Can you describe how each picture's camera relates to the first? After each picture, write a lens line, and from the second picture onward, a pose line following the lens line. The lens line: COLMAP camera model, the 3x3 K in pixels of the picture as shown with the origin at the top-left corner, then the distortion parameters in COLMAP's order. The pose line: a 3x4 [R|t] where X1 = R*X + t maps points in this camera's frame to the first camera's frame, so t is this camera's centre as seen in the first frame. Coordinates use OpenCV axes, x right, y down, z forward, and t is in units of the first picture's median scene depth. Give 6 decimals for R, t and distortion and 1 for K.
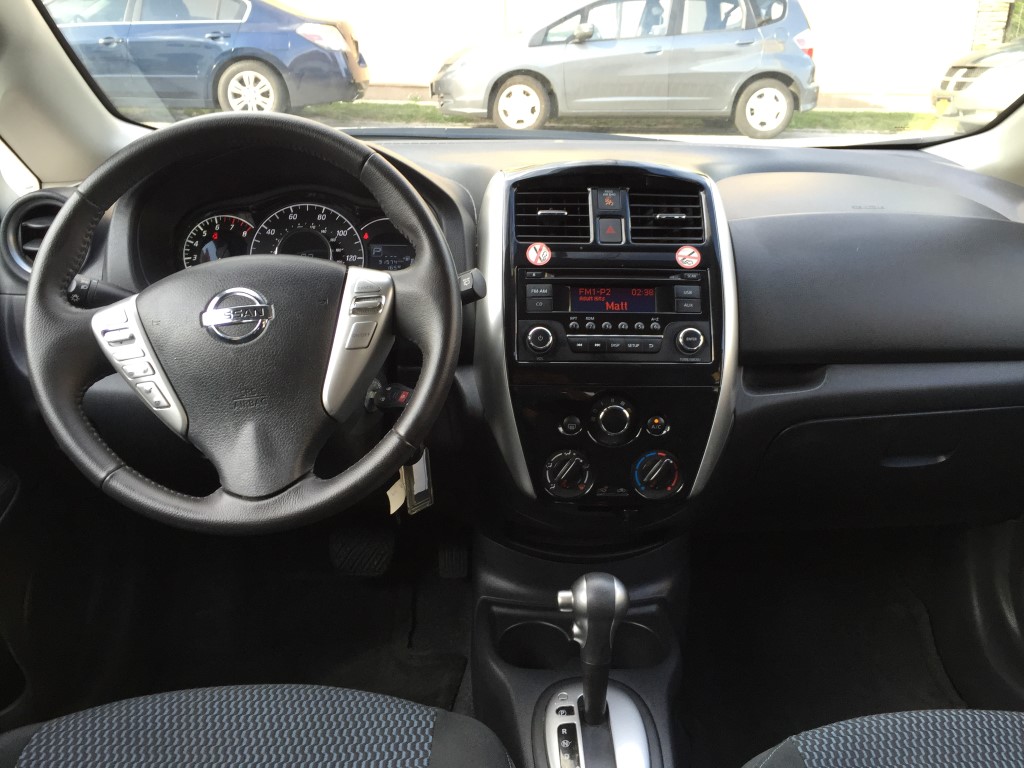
lens RADIAL K [[869.7, 0, 513.7], [0, 869.7, 384.7], [0, 0, 1]] dist [-0.014011, -0.012564]
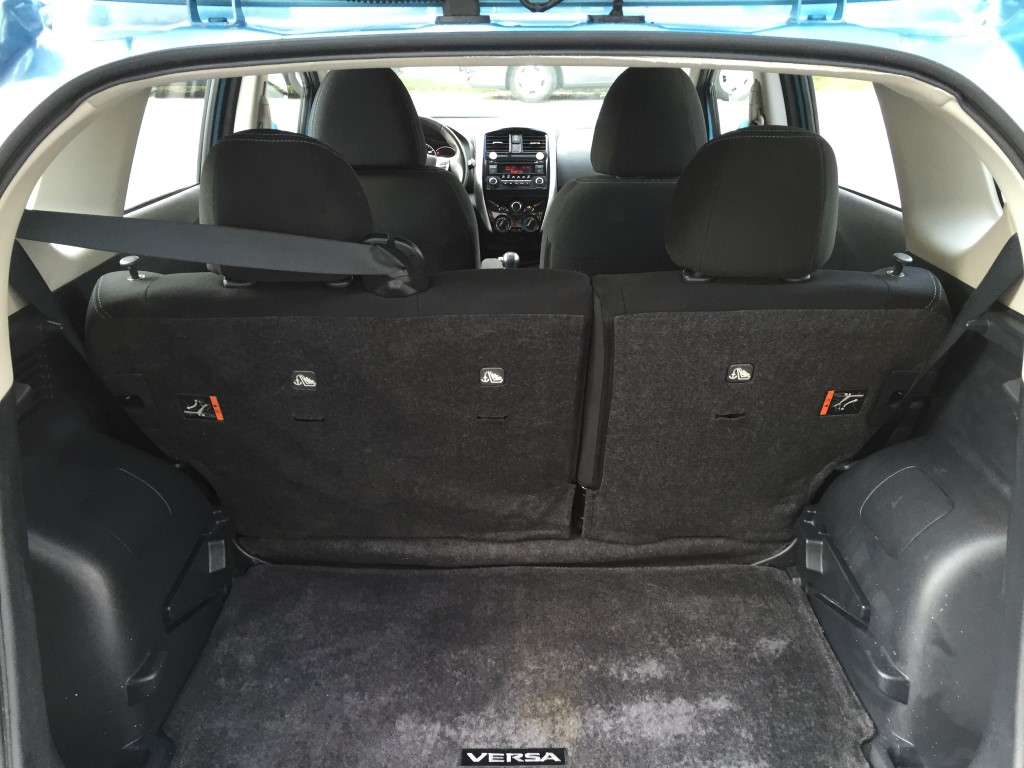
lens RADIAL K [[869.7, 0, 510.0], [0, 869.7, 387.3], [0, 0, 1]] dist [-0.014011, -0.012564]
pose [[0.999101, -0.000836, -0.042379, 0.226670], [0.002758, 0.998969, 0.045311, 0.560041], [0.042298, -0.045388, 0.998074, -2.242328]]
